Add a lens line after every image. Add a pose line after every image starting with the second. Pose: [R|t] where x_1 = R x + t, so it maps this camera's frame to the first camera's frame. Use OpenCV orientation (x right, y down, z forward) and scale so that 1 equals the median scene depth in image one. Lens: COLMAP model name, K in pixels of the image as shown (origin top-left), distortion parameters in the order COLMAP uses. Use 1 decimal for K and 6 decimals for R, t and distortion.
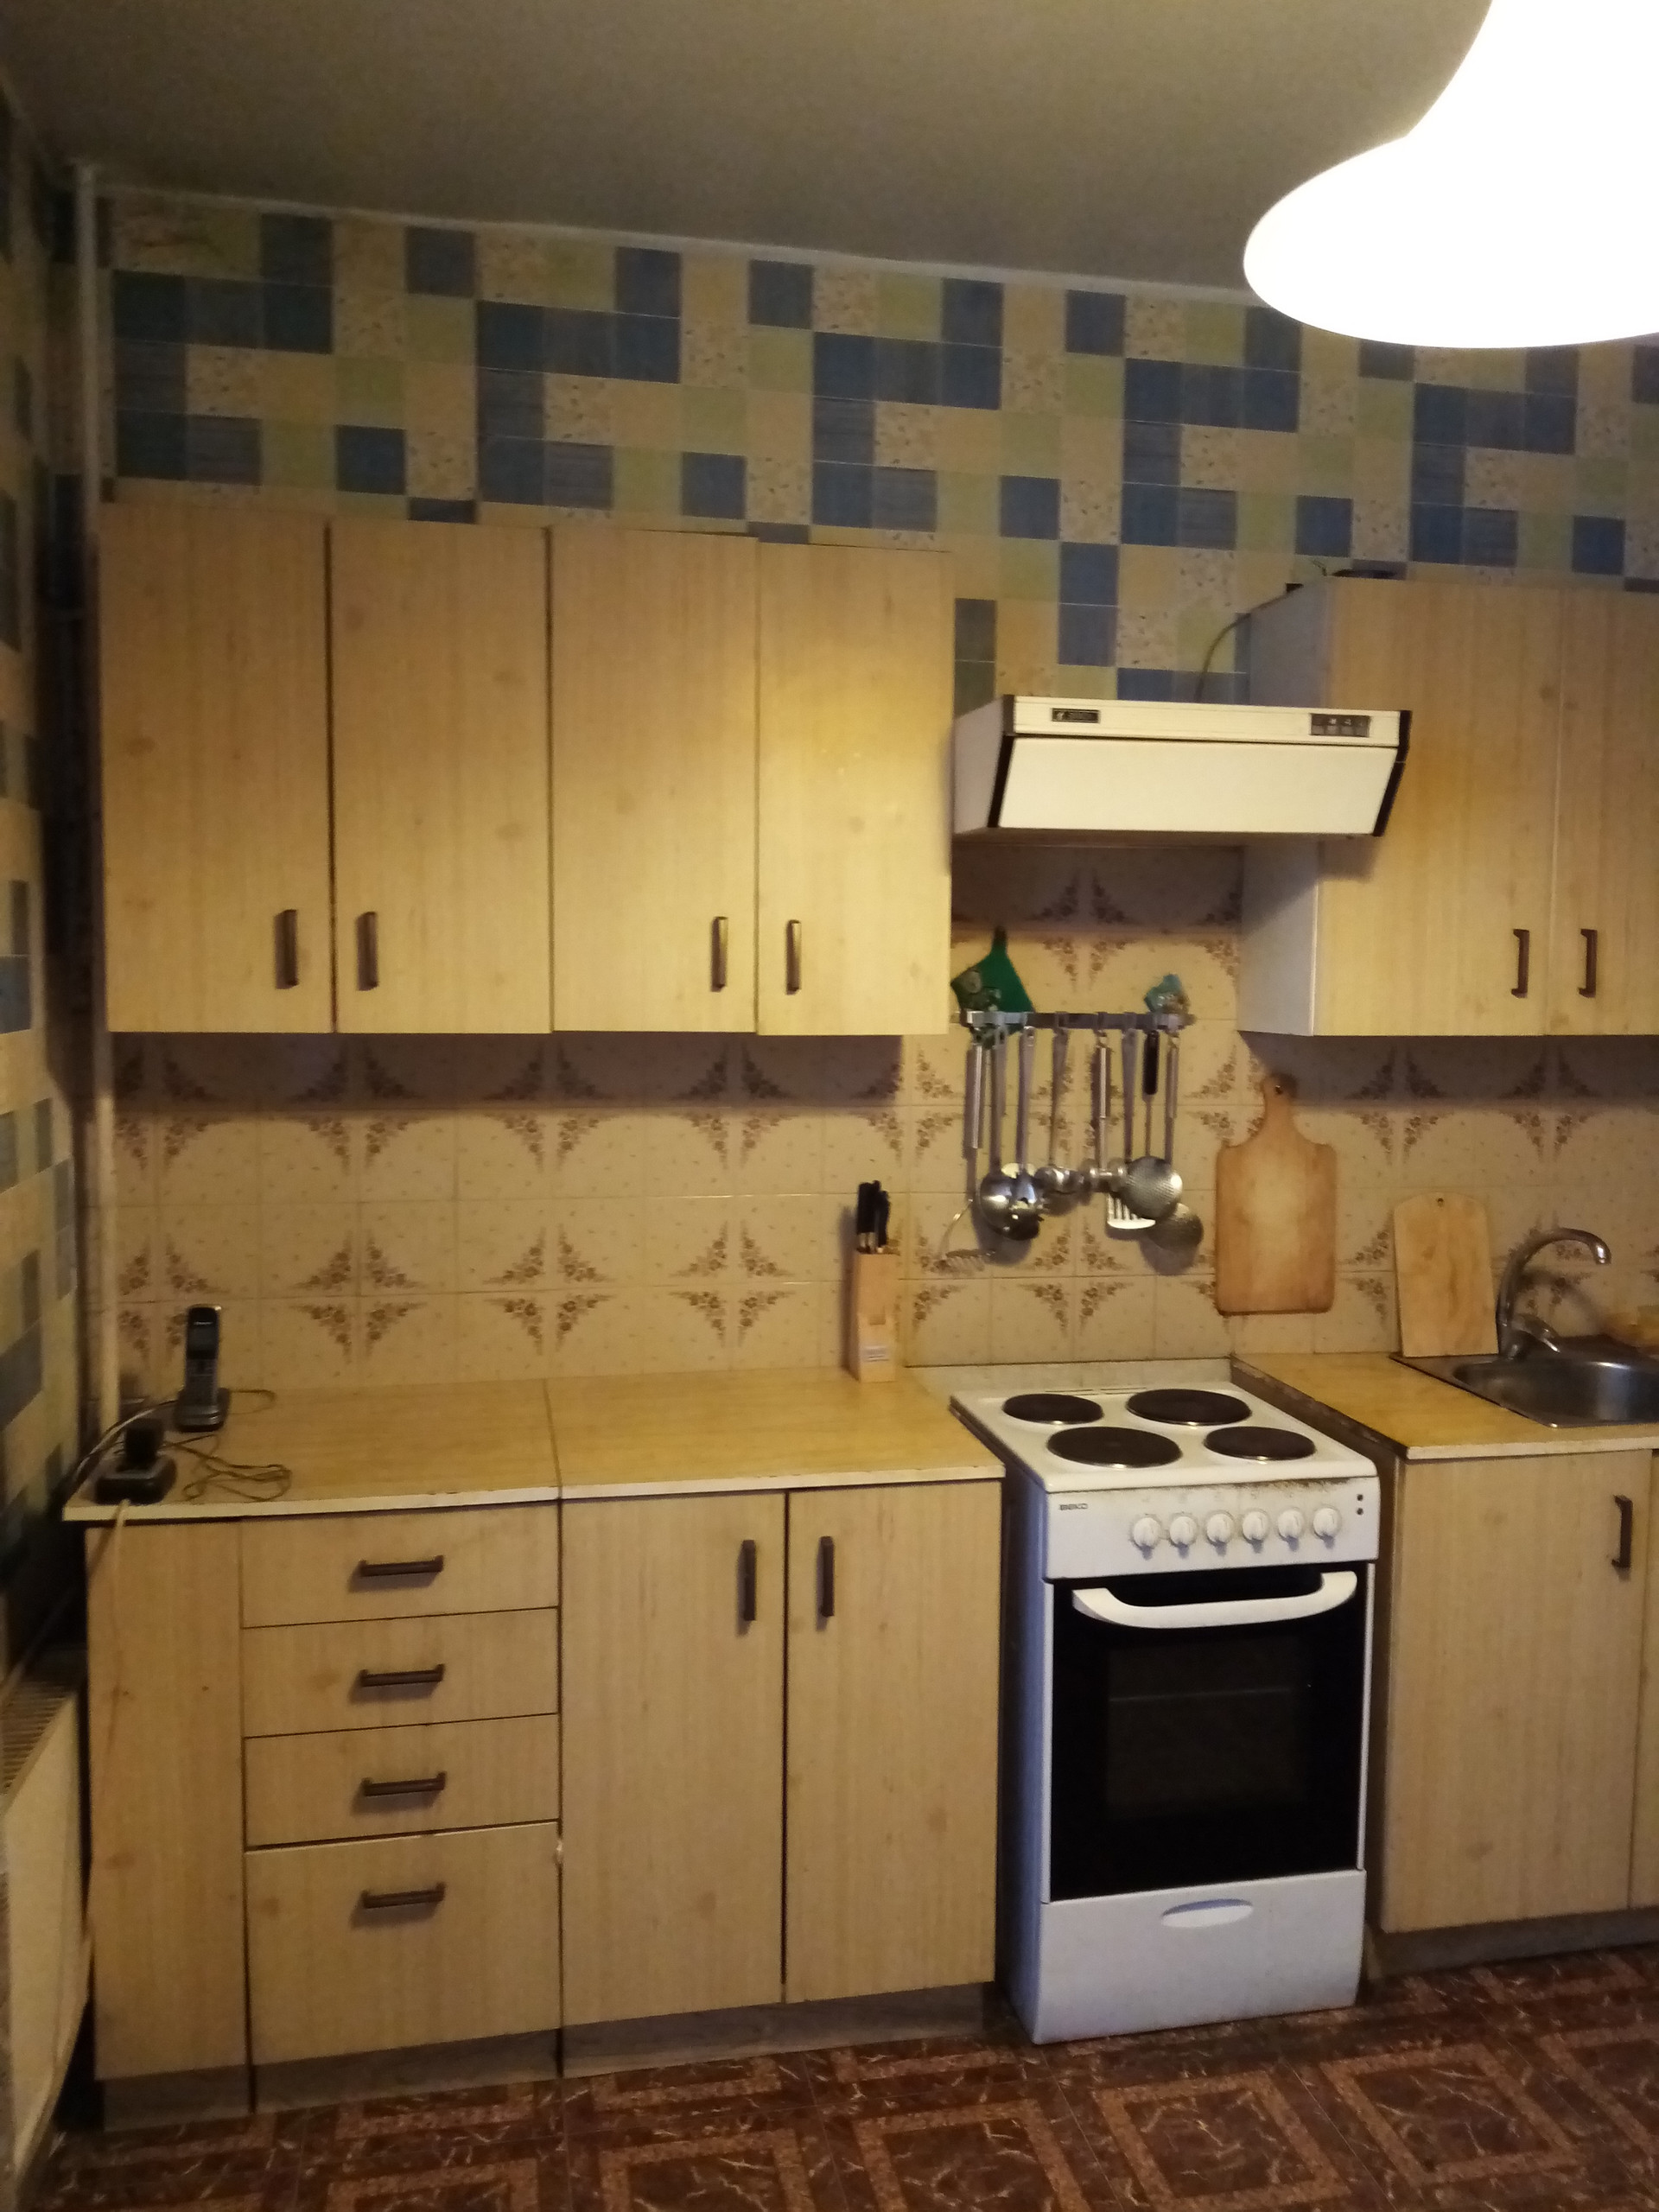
lens RADIAL K [[1747.5, 0, 829.5], [0, 1747.5, 1106.0], [0, 0, 1]] dist [0.052544, -0.111319]
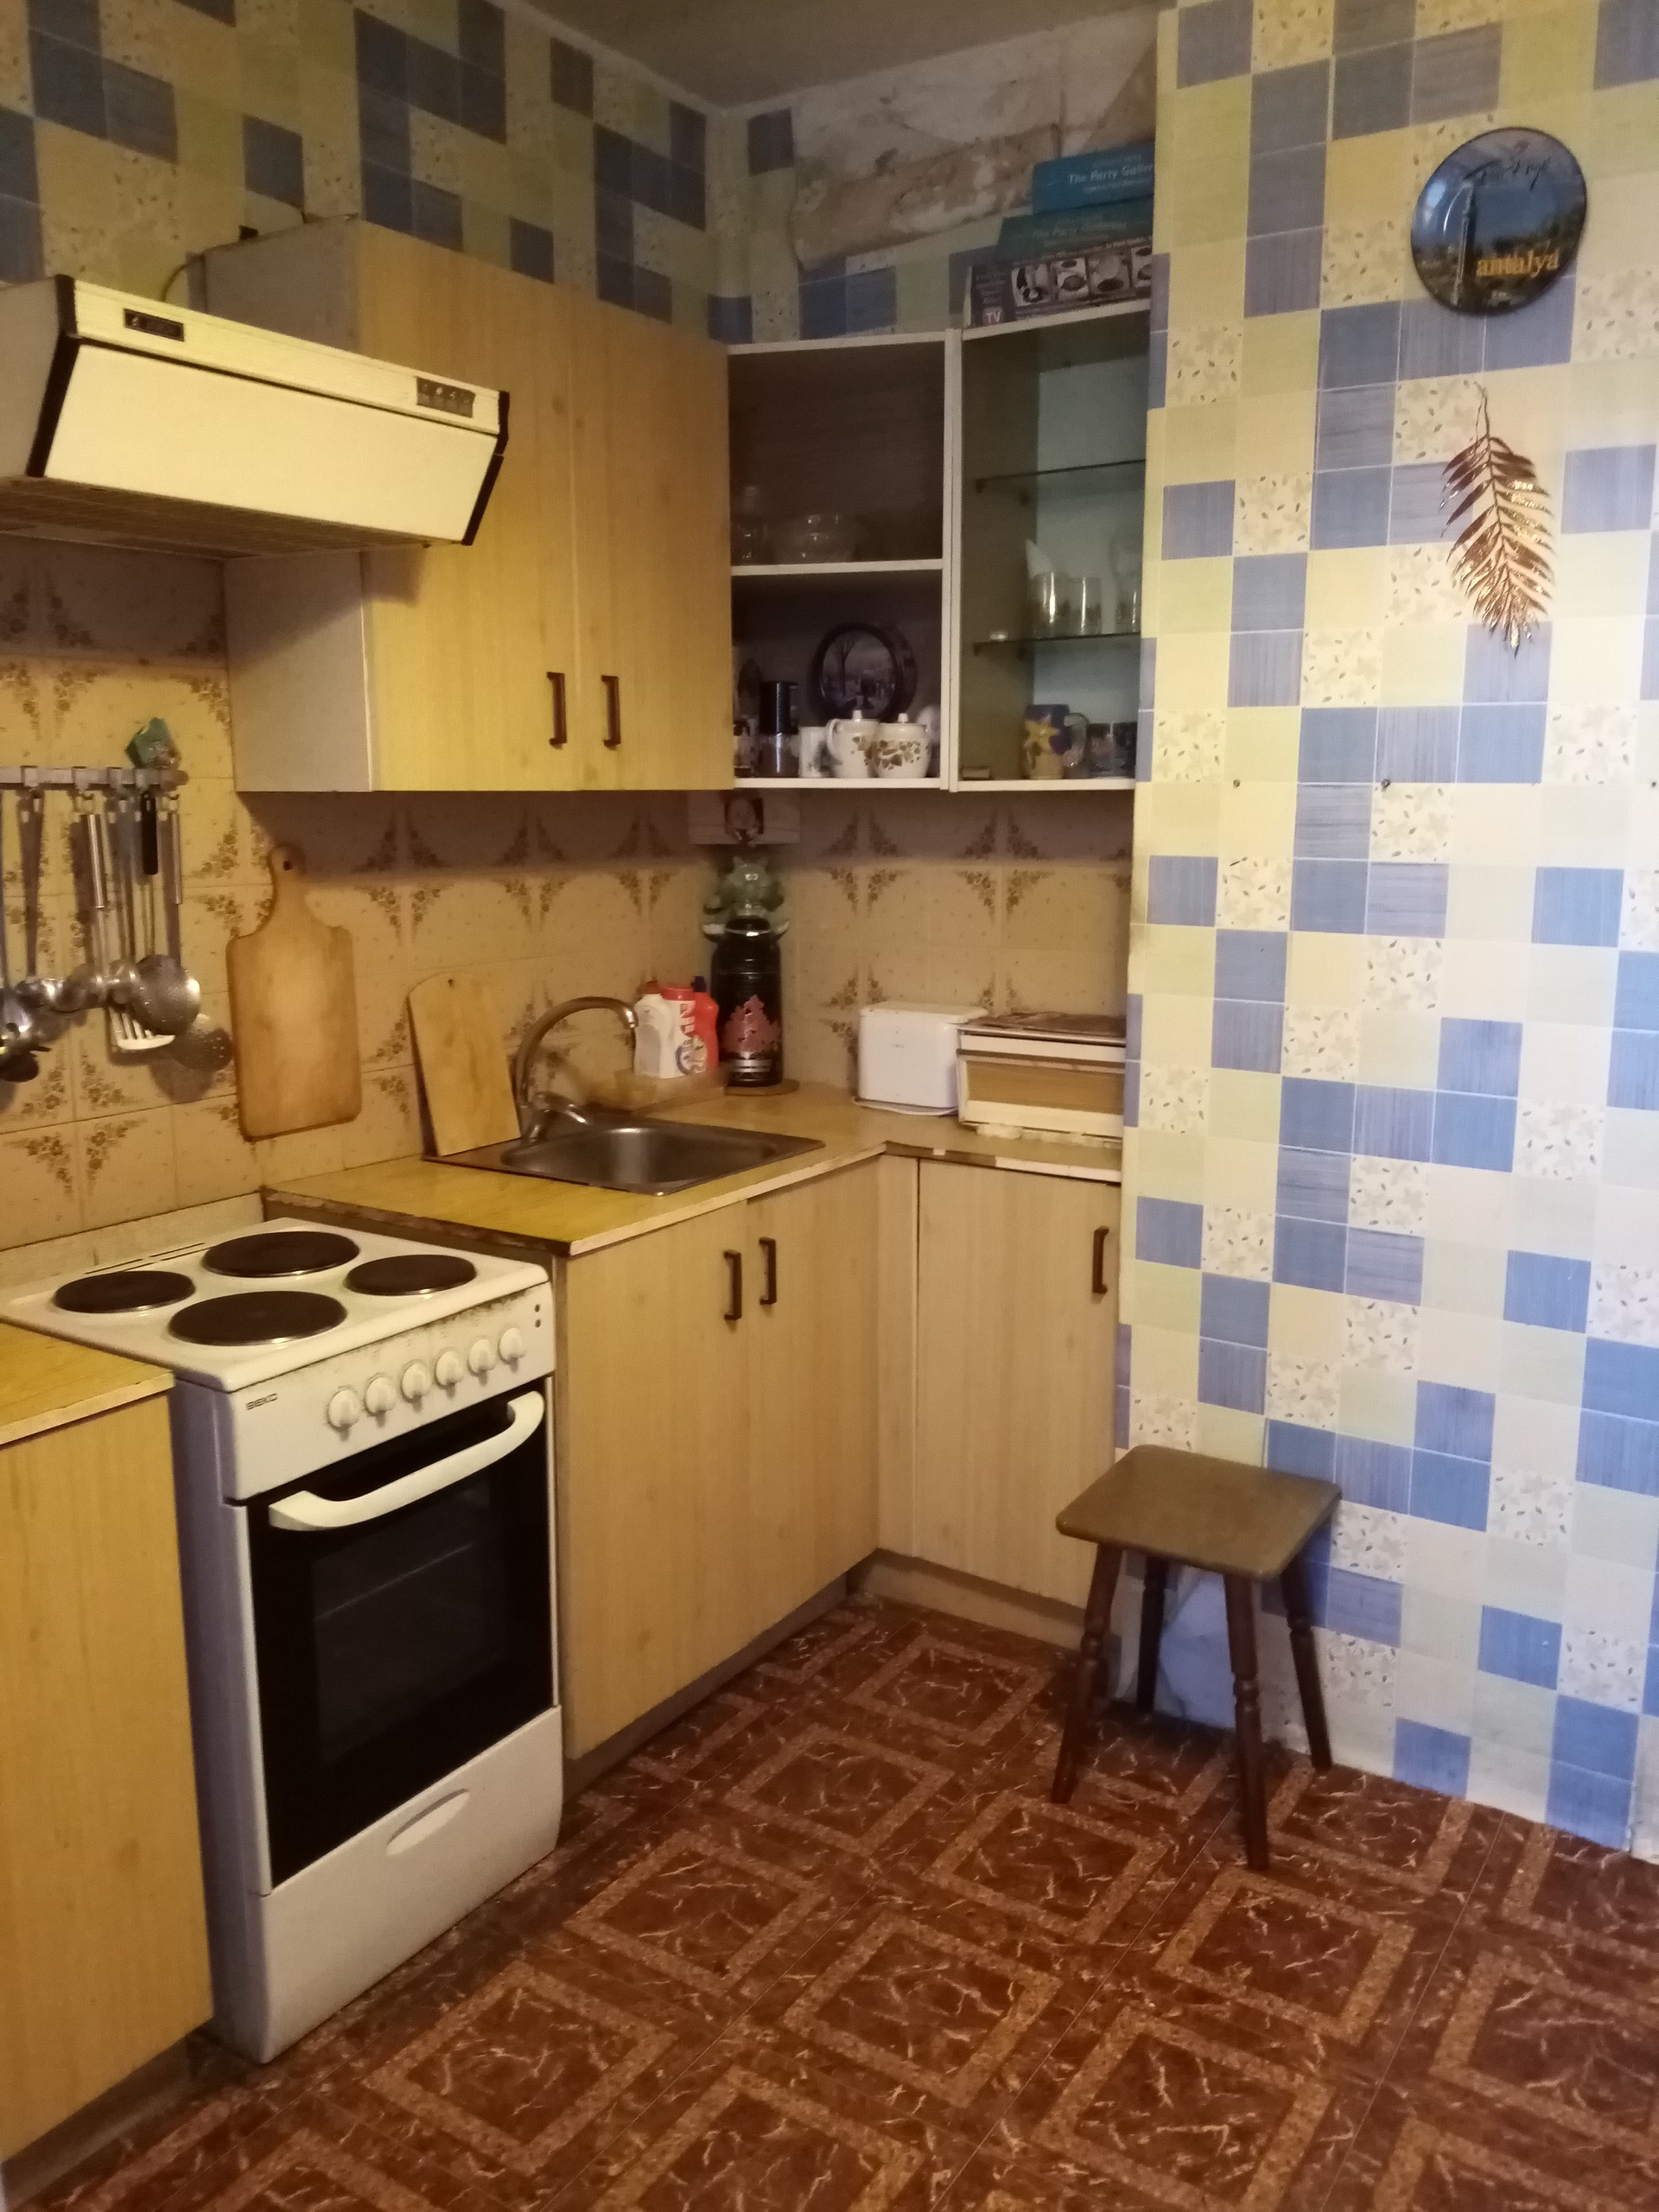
lens RADIAL K [[1747.5, 0, 829.5], [0, 1747.5, 1106.0], [0, 0, 1]] dist [0.052544, -0.111319]
pose [[0.688058, -0.137948, 0.712423, -0.201672], [0.064686, 0.989516, 0.129128, 0.015324], [-0.722767, -0.042764, 0.689767, 0.267185]]
